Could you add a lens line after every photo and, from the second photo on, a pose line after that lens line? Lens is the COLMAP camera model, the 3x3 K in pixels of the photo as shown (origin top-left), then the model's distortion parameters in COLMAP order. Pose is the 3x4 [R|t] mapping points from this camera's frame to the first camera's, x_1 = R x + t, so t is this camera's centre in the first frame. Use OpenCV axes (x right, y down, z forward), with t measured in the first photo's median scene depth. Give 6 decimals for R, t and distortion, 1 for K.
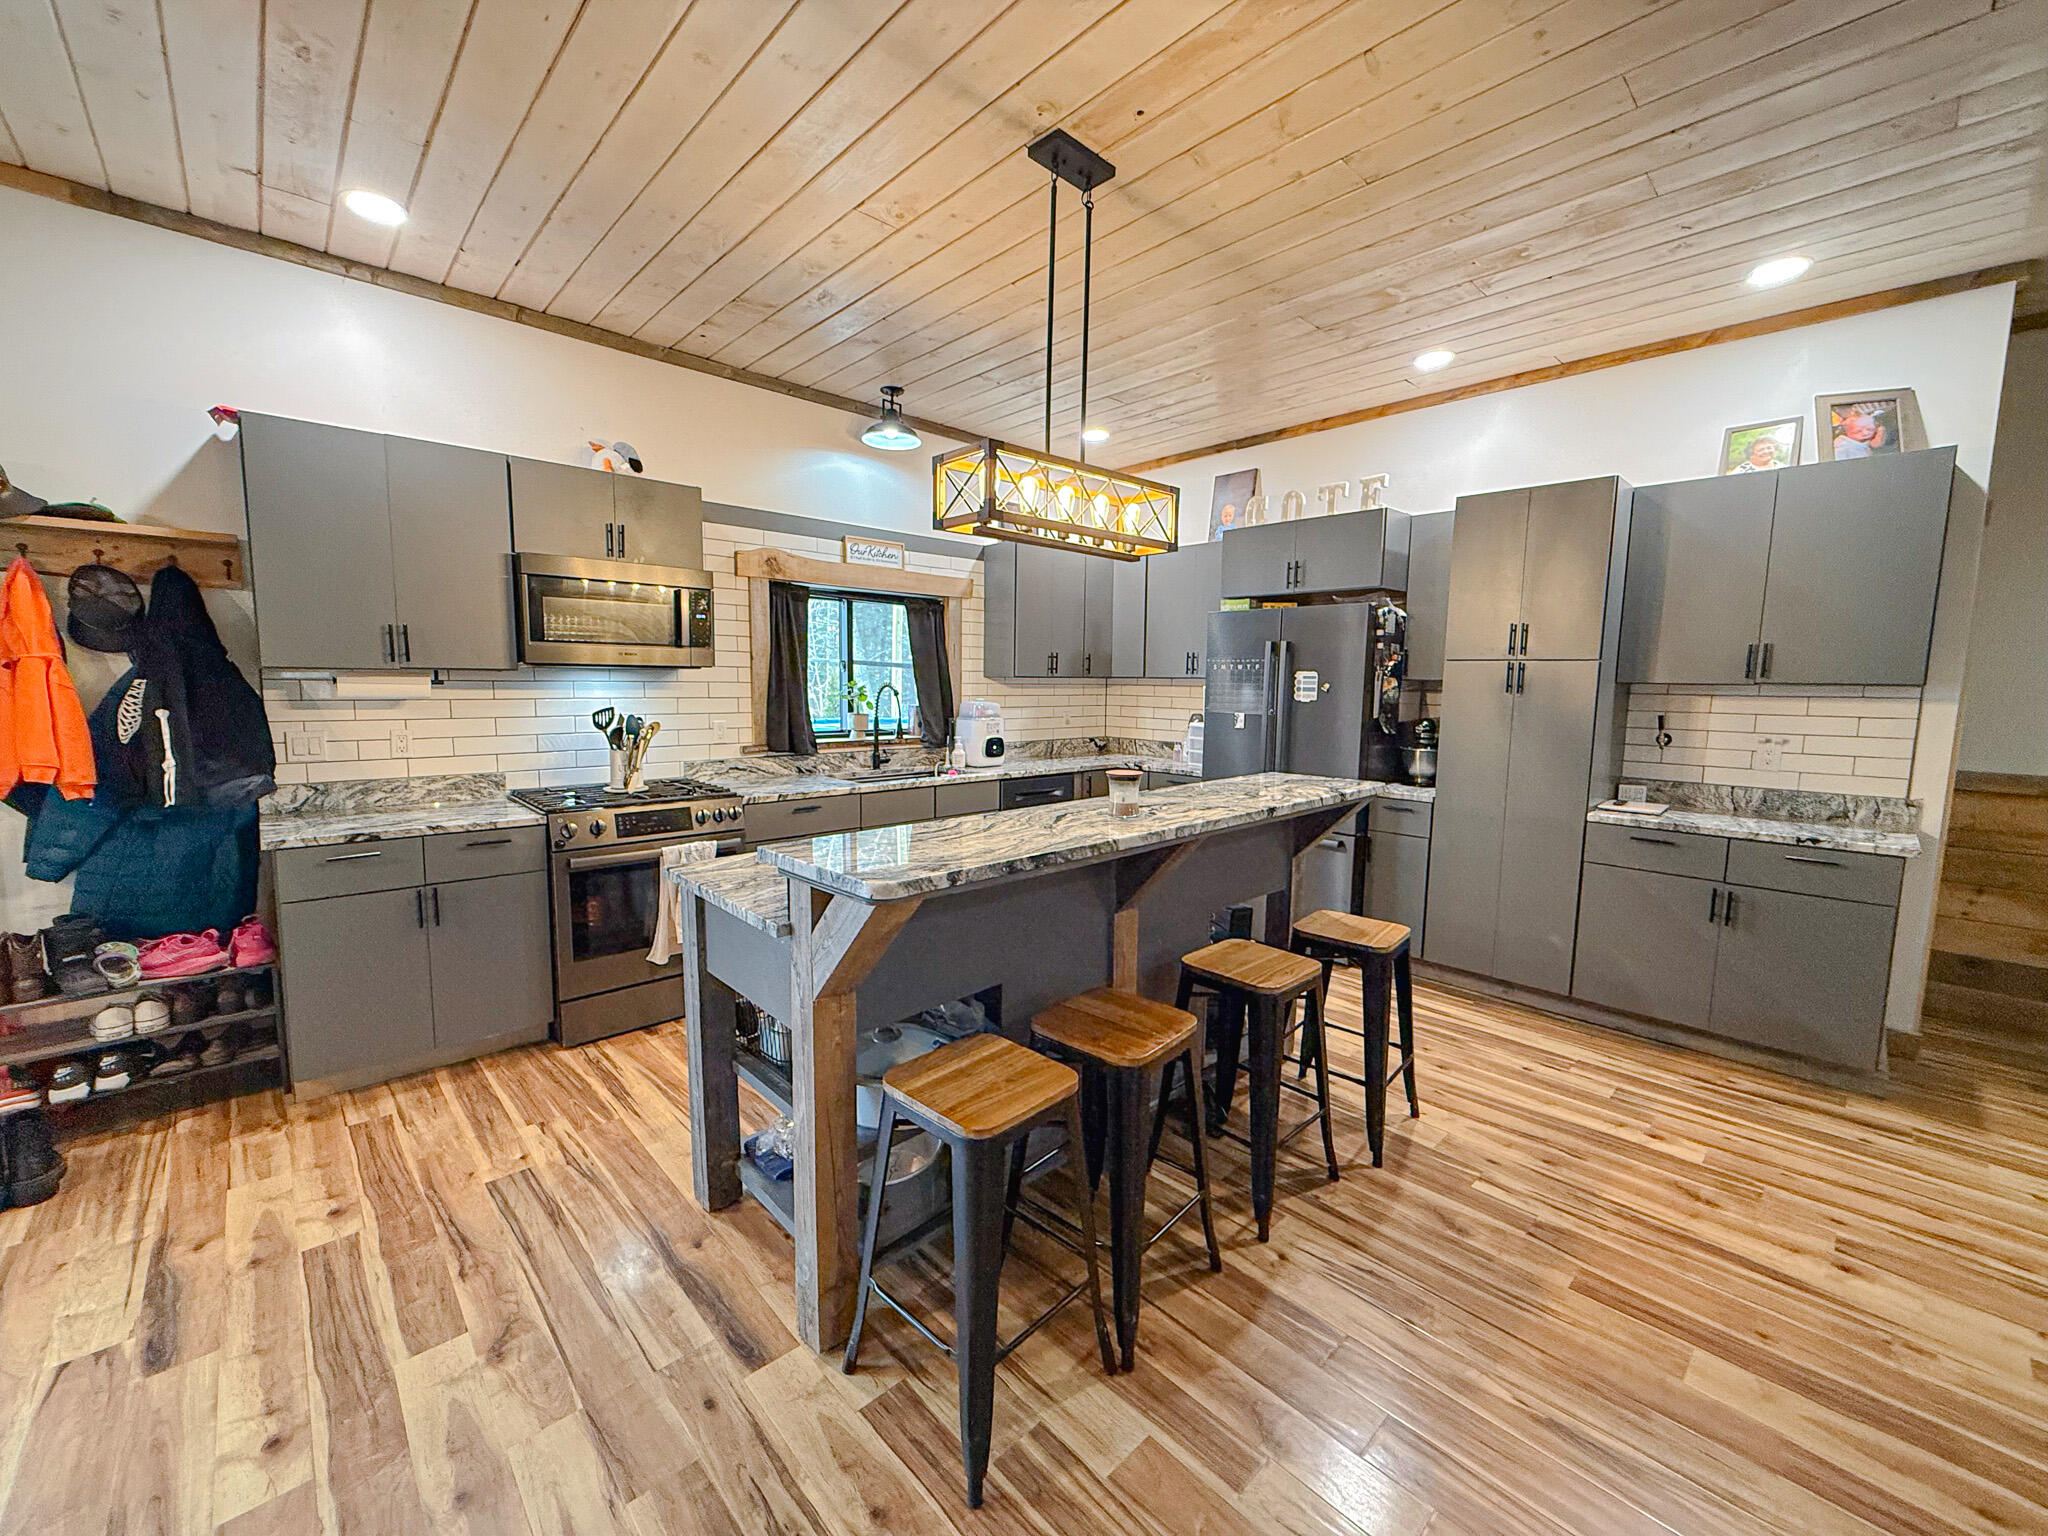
lens RADIAL K [[820.2, 0, 1024.0], [0, 820.2, 768.0], [0, 0, 1]] dist [-0.001946, 0.000290]
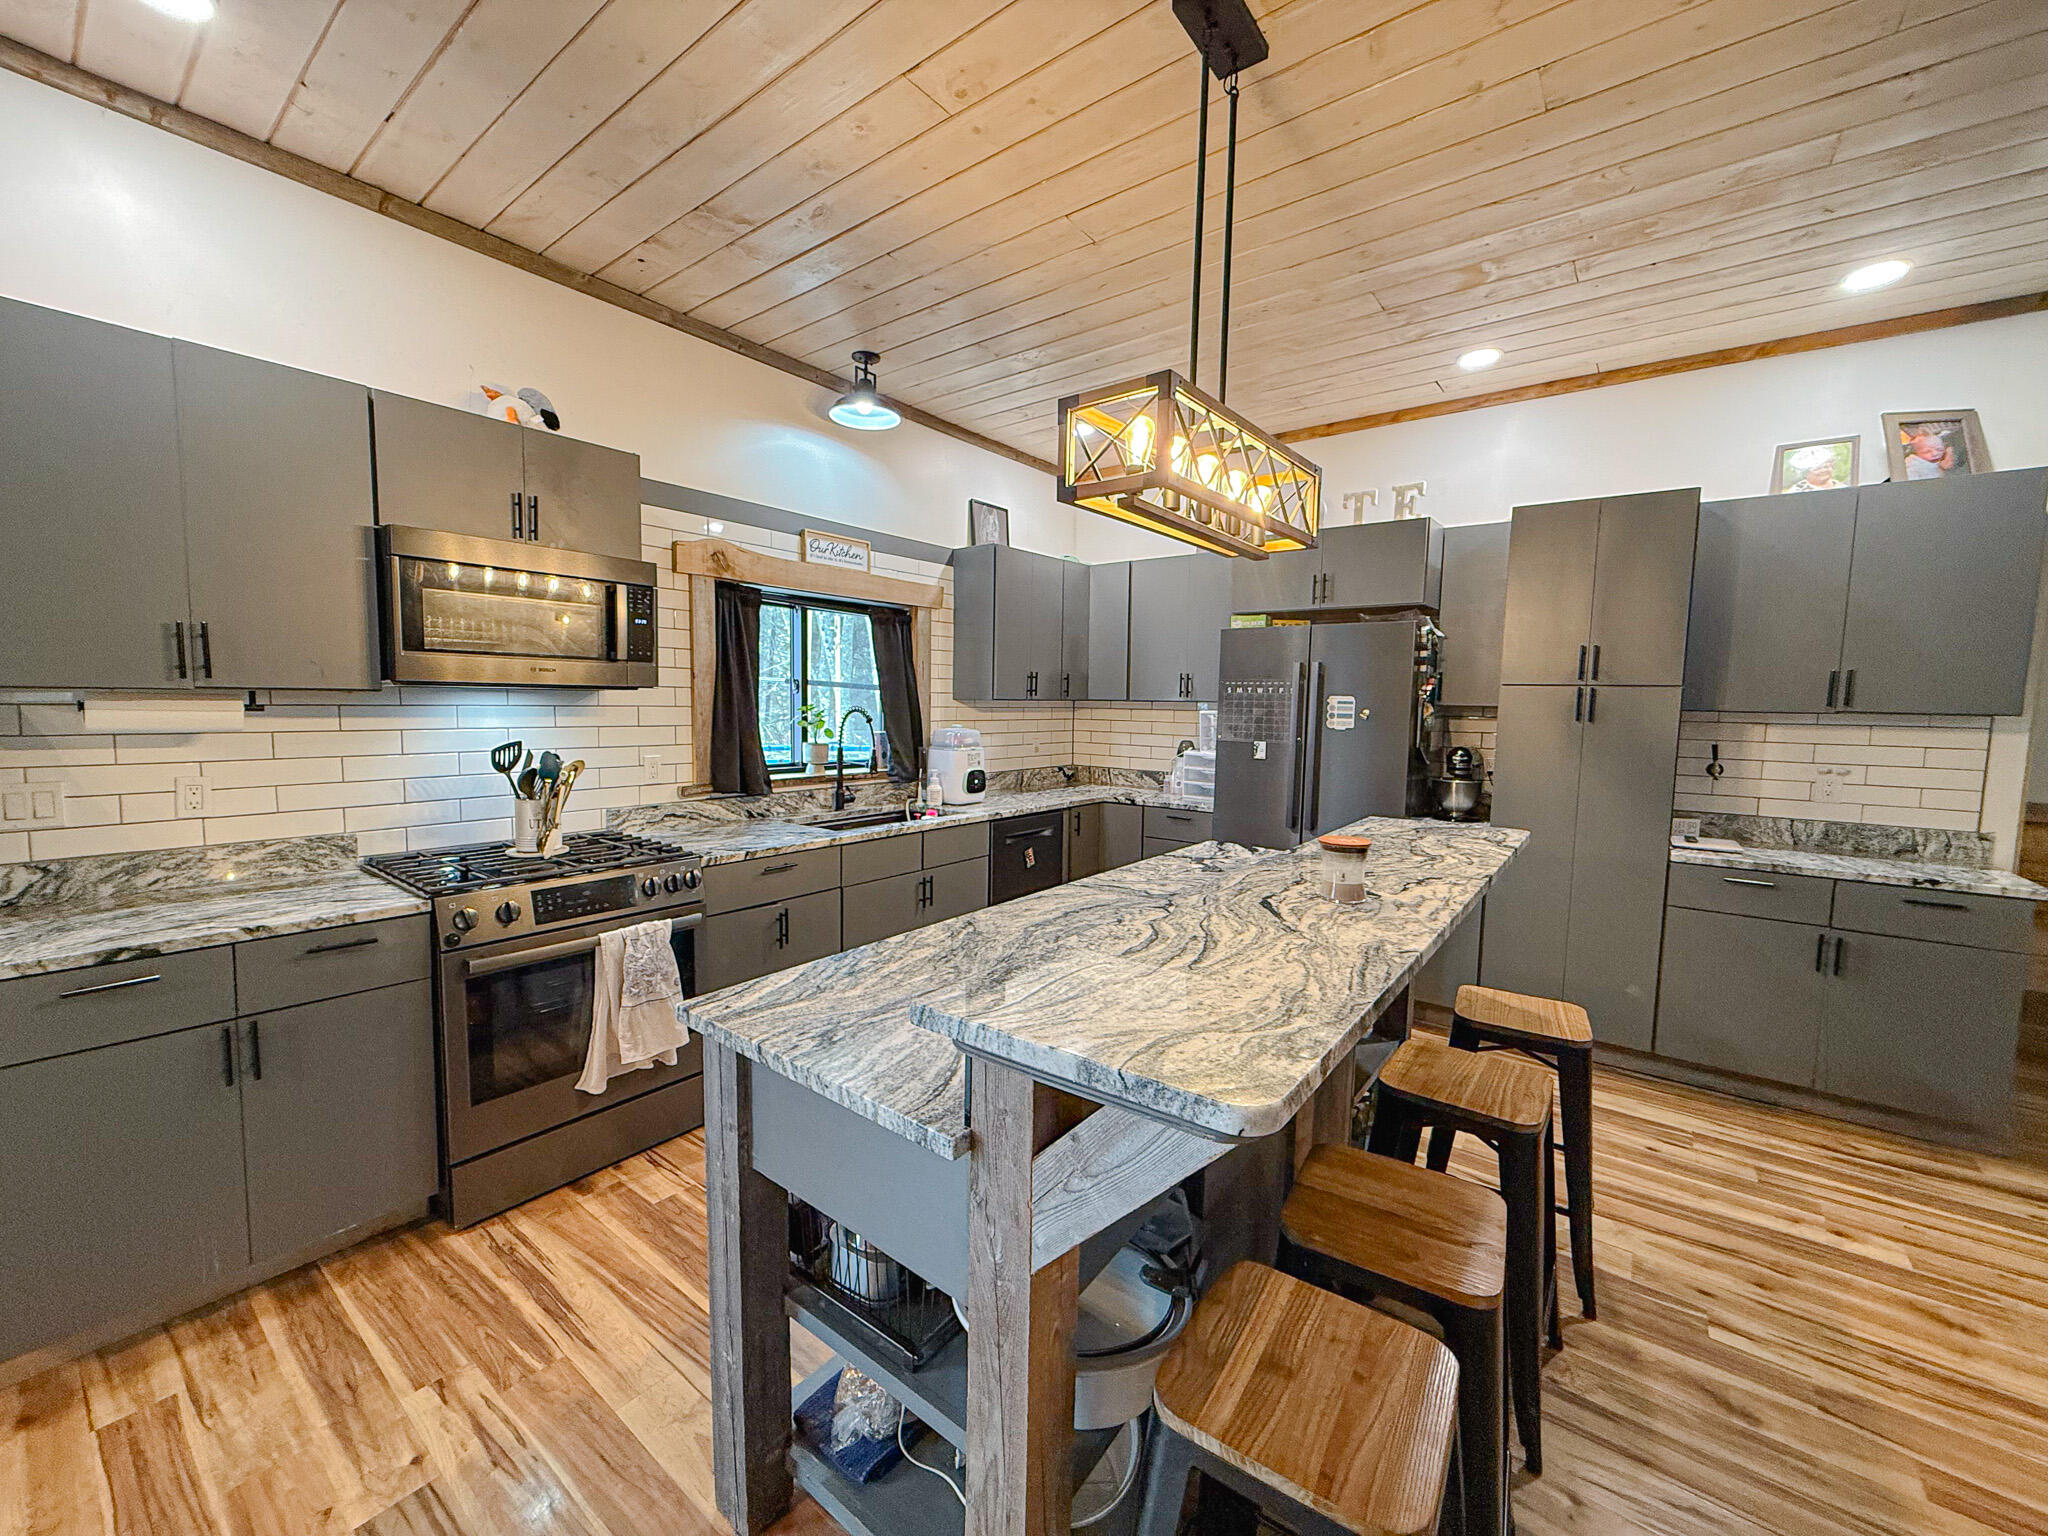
lens RADIAL K [[820.2, 0, 1024.0], [0, 820.2, 768.0], [0, 0, 1]] dist [-0.001946, 0.000290]
pose [[0.988101, -0.008929, 0.153545, -0.180633], [0.012400, 0.999688, -0.021665, -0.031001], [-0.153304, 0.023311, 0.987904, 0.219091]]
